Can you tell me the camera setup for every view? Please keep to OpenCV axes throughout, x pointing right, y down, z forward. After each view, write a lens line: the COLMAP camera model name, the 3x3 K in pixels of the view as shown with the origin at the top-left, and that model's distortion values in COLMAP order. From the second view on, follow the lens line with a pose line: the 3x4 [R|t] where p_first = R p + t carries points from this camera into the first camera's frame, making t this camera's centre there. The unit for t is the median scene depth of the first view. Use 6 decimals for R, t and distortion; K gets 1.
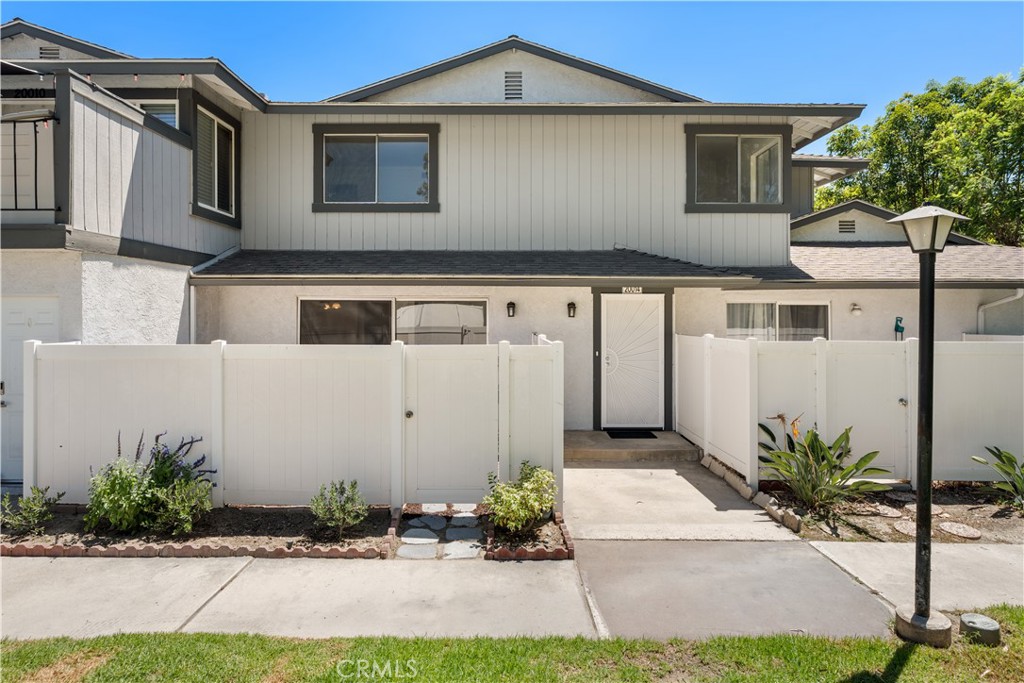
lens RADIAL K [[594.9, 0, 510.6], [0, 594.9, 314.5], [0, 0, 1]] dist [0.000822, 0.000865]
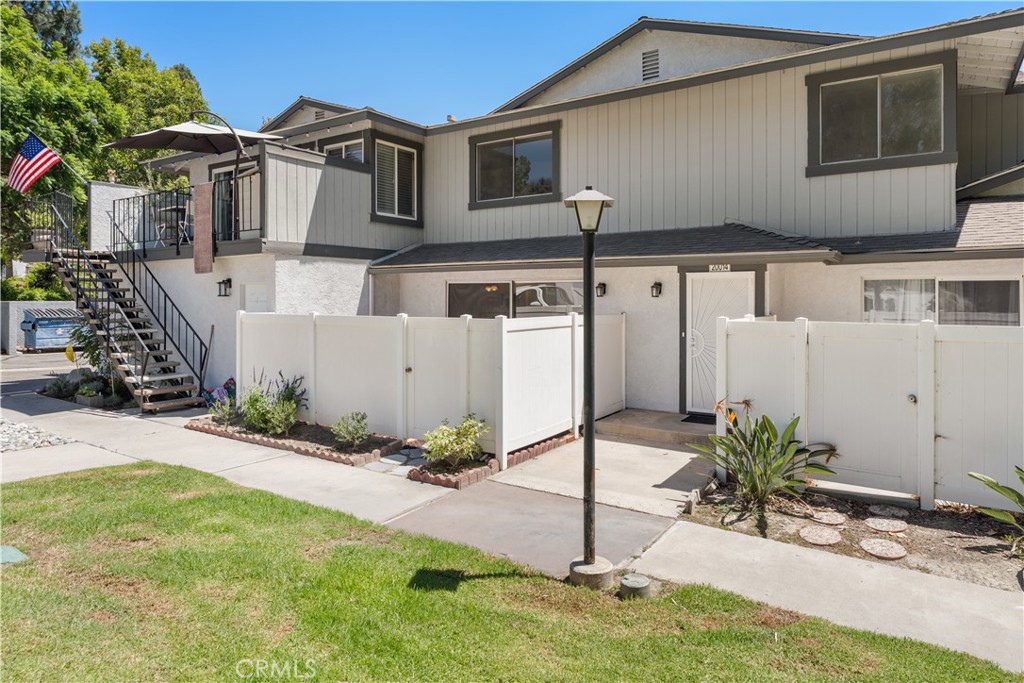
lens RADIAL K [[635.1, 0, 502.8], [0, 635.1, 300.7], [0, 0, 1]] dist [-0.001599, 0.001827]
pose [[0.823423, 0.001185, -0.567427, 0.493740], [0.001053, 0.999993, 0.003617, 0.006569], [0.567428, -0.003576, 0.823416, -0.020998]]
